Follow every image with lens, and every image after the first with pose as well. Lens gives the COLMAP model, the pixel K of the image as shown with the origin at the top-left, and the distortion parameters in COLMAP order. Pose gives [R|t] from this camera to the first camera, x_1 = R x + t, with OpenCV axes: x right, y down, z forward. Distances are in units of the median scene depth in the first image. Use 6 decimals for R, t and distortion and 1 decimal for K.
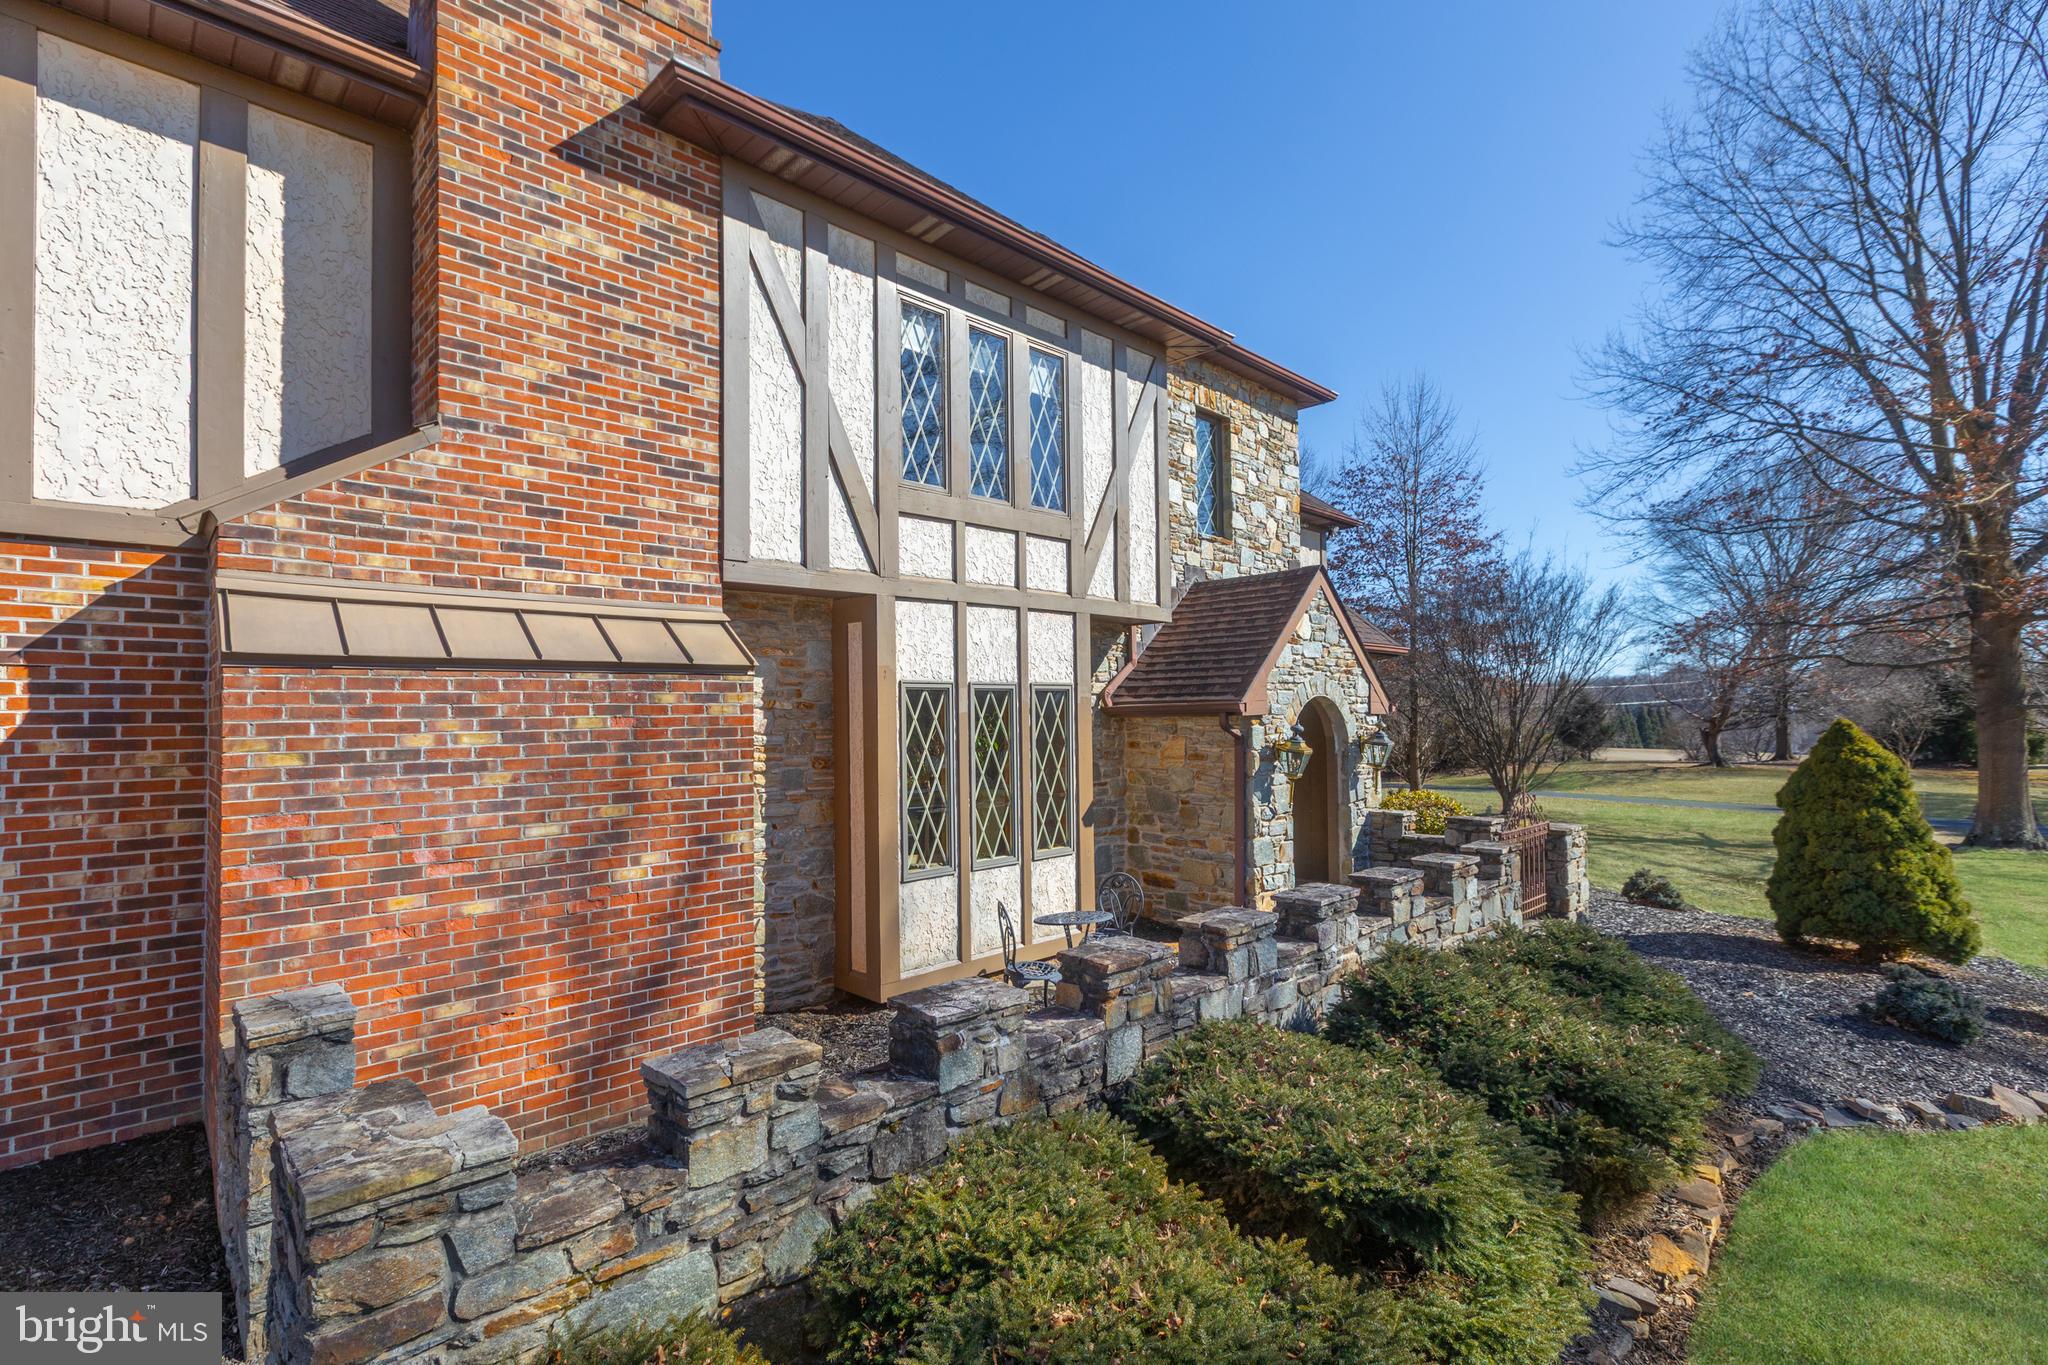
lens RADIAL K [[929.5, 0, 992.0], [0, 929.5, 688.3], [0, 0, 1]] dist [0.002779, -0.000548]
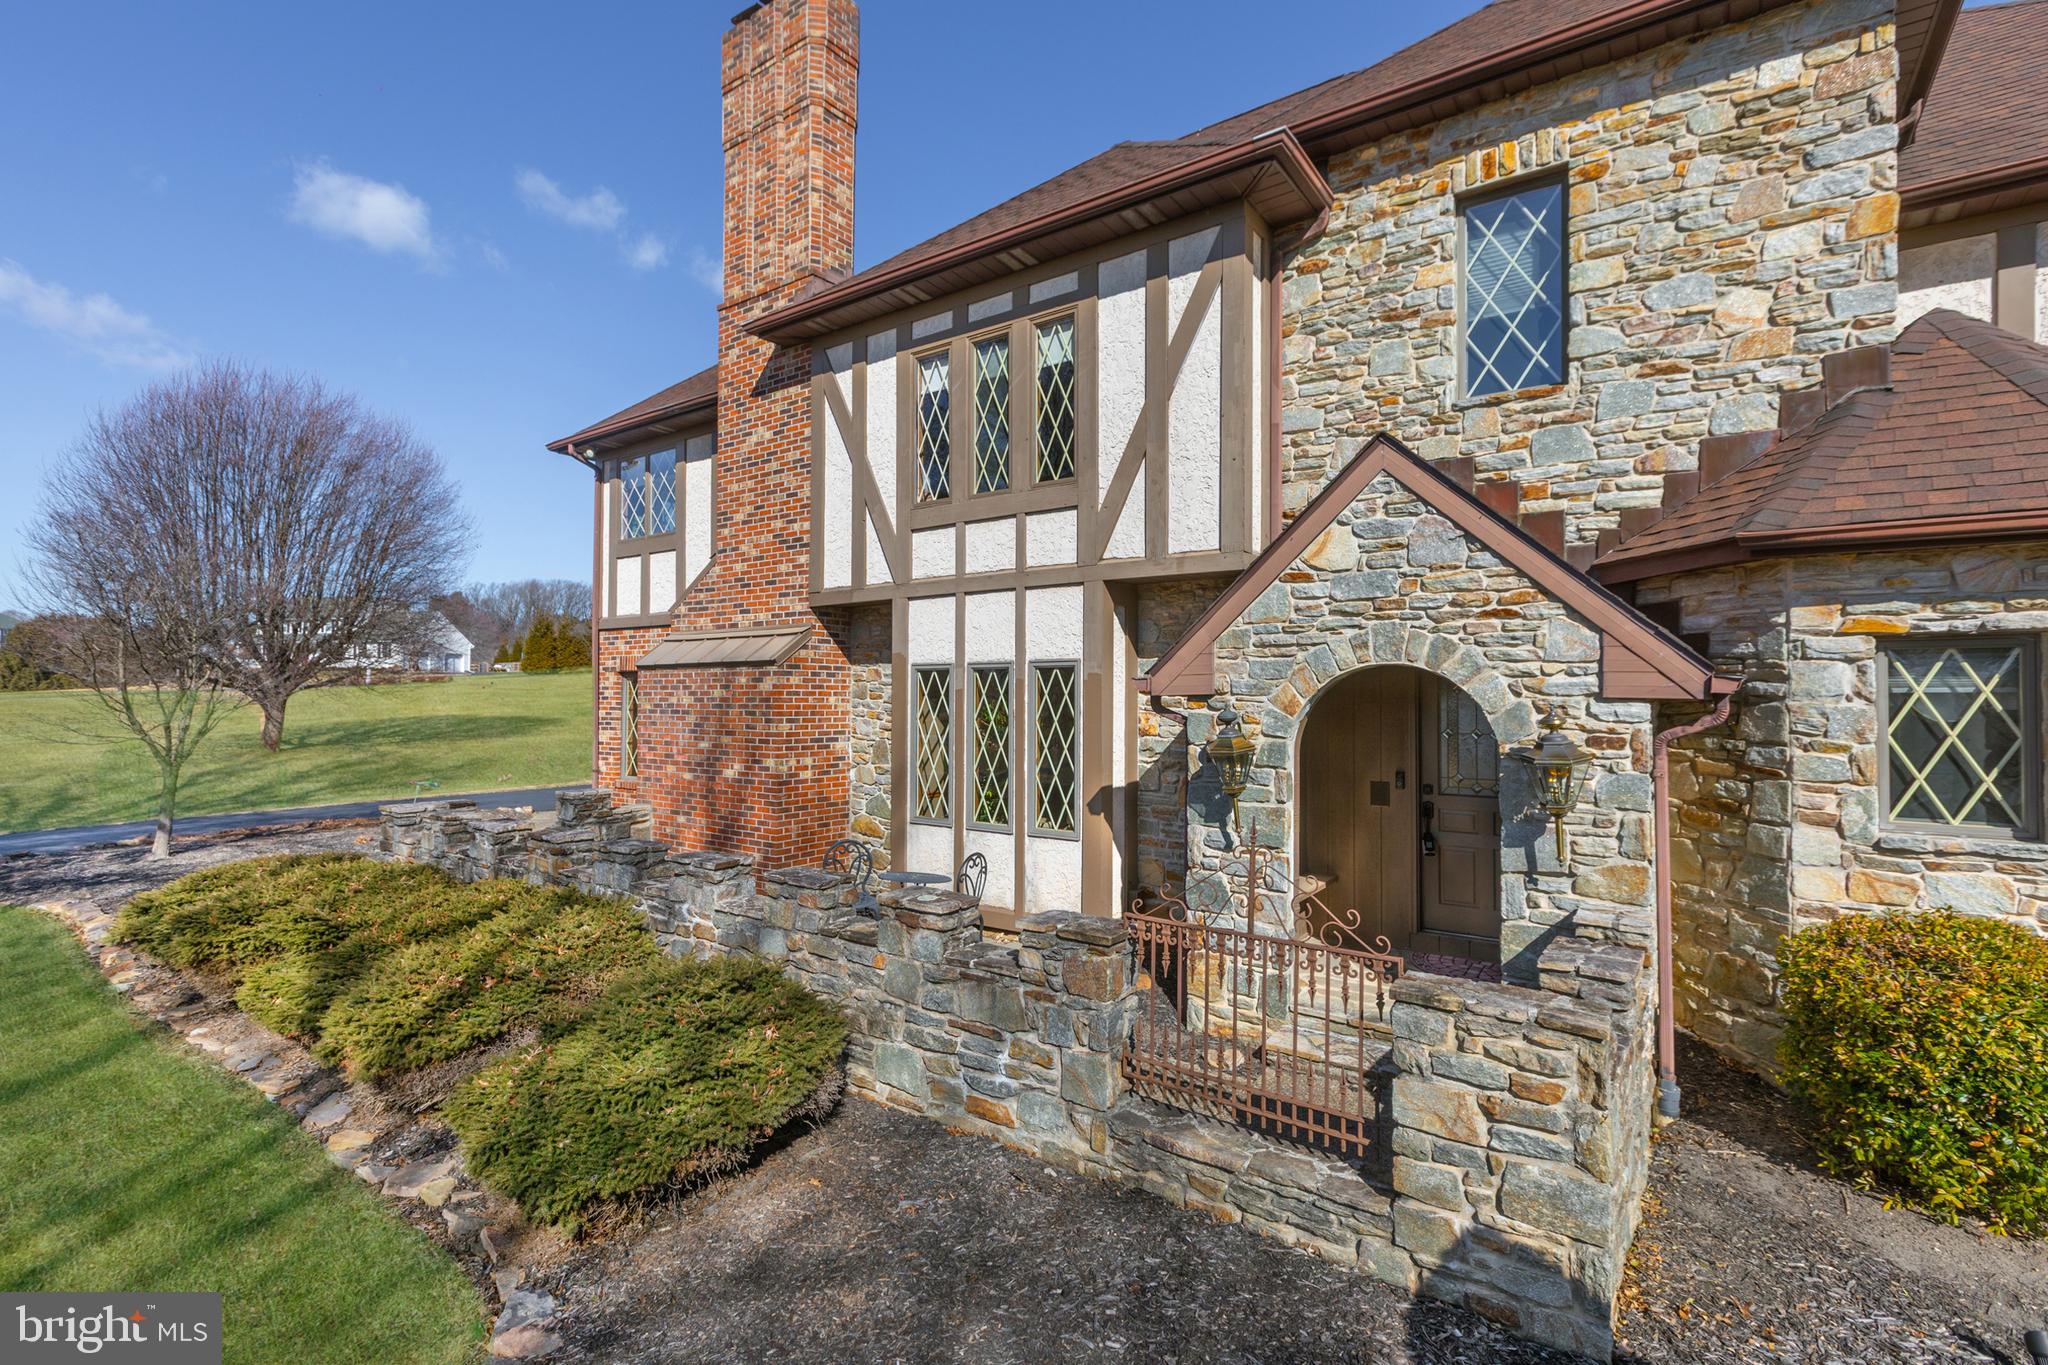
lens RADIAL K [[929.5, 0, 1027.7], [0, 929.5, 669.3], [0, 0, 1]] dist [0.002779, -0.000548]
pose [[0.192396, -0.011400, -0.981251, 1.160910], [0.026369, 0.999632, -0.006443, 0.011867], [0.980963, -0.024635, 0.192626, 0.899779]]
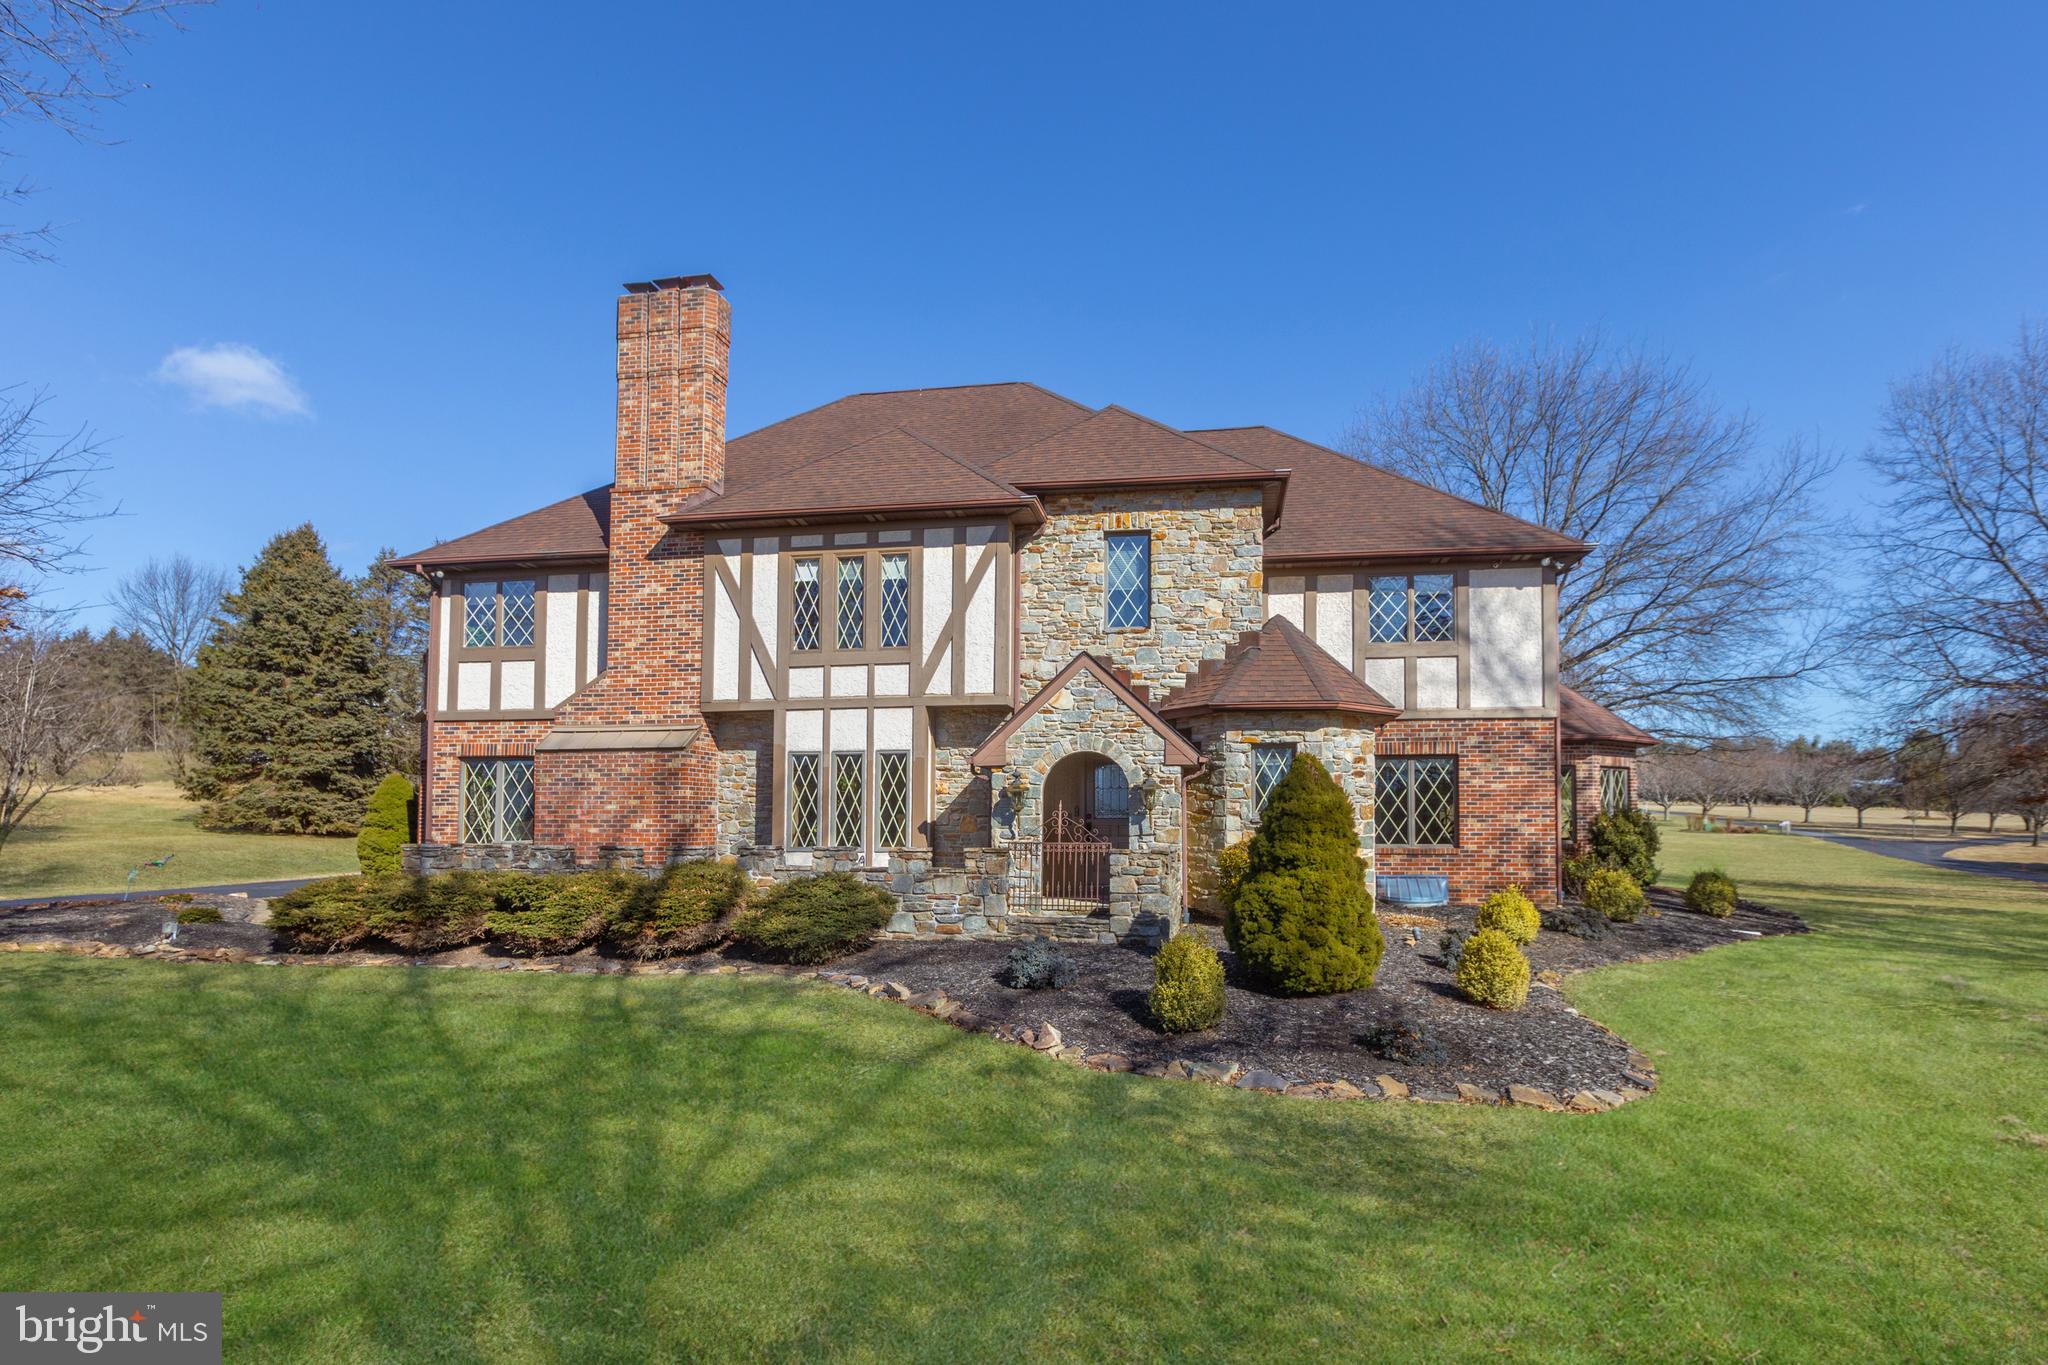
lens RADIAL K [[1038.4, 0, 1034.7], [0, 1038.4, 751.9], [0, 0, 1]] dist [-0.018541, 0.000268]
pose [[0.597797, -0.033838, -0.800933, 1.981879], [0.017163, 0.999420, -0.029414, 0.067805], [0.801463, 0.003837, 0.598031, 0.088205]]
